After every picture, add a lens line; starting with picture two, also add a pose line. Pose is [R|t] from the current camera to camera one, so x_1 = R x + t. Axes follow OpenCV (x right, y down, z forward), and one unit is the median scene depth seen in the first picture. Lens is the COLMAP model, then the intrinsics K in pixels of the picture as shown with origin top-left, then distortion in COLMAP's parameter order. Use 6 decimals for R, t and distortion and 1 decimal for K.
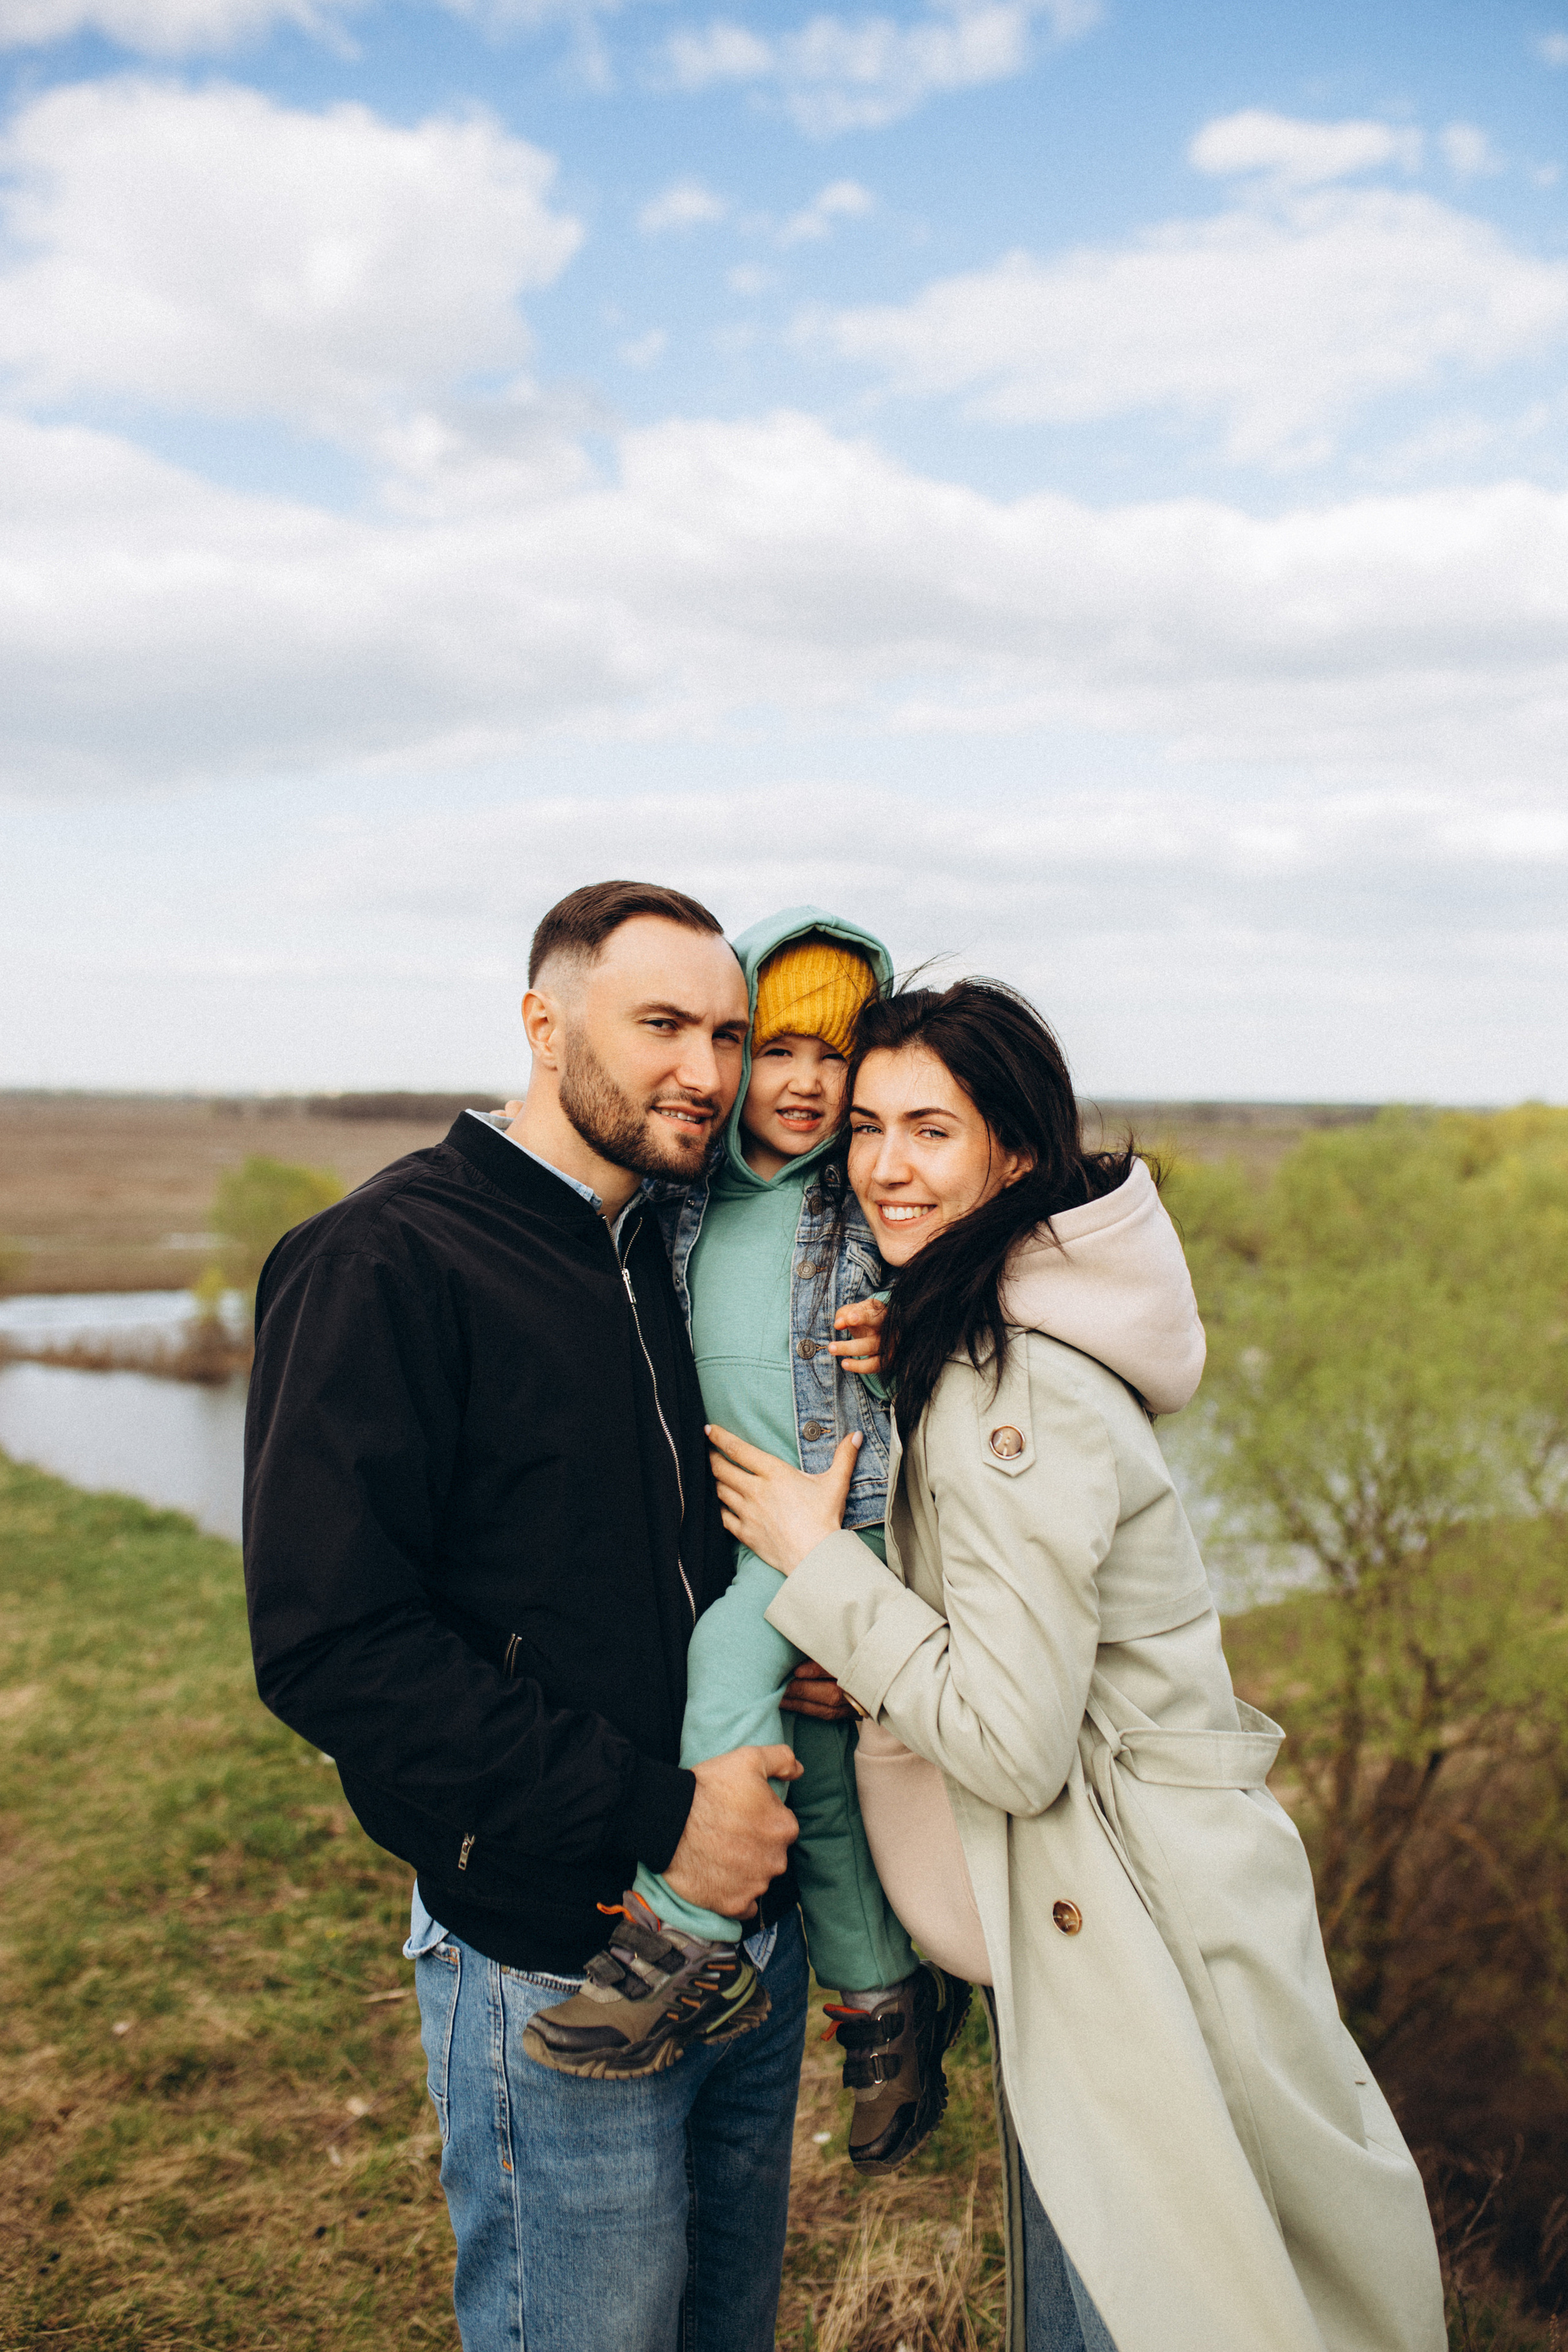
lens RADIAL K [[2343.5, 0, 784.0], [0, 2343.5, 1176.0], [0, 0, 1]] dist [-0.048563, 0.000417]
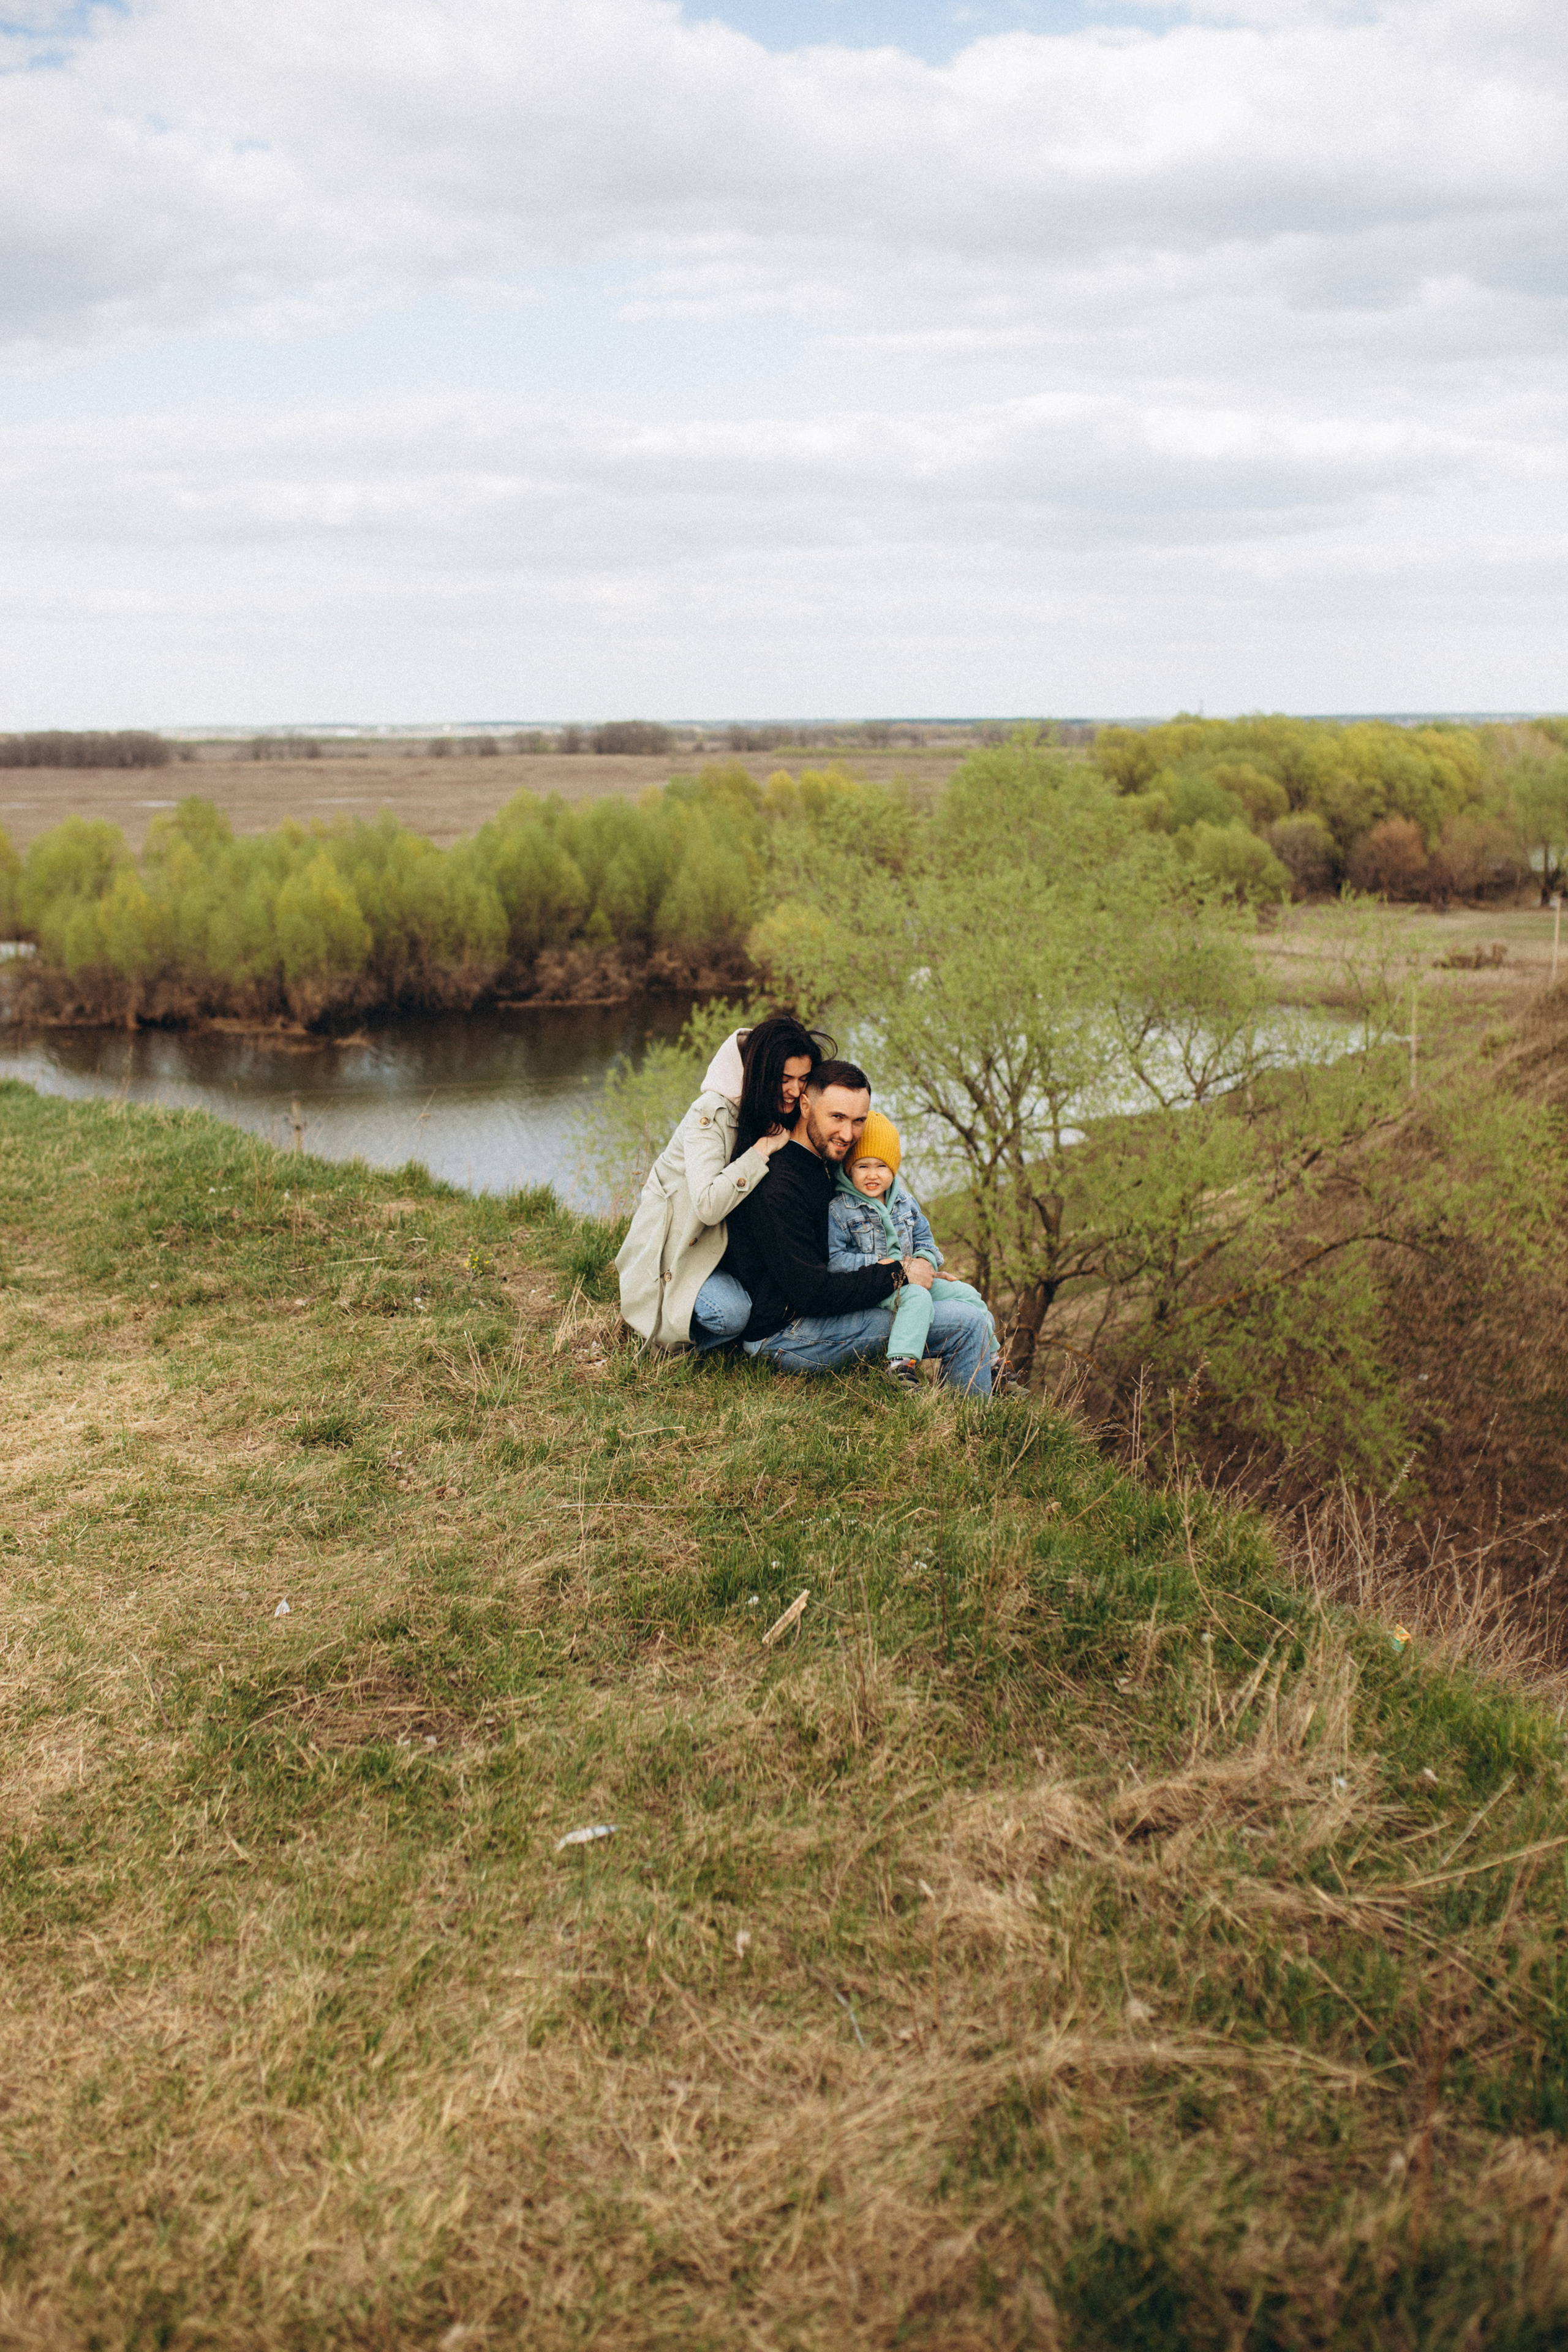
lens RADIAL K [[2343.5, 0, 784.0], [0, 2343.5, 1176.0], [0, 0, 1]] dist [-0.048563, 0.000417]
pose [[0.989784, -0.053742, 0.132060, -0.005031], [0.032460, 0.986855, 0.158315, 0.002126], [-0.138832, -0.152411, 0.978518, -0.102279]]
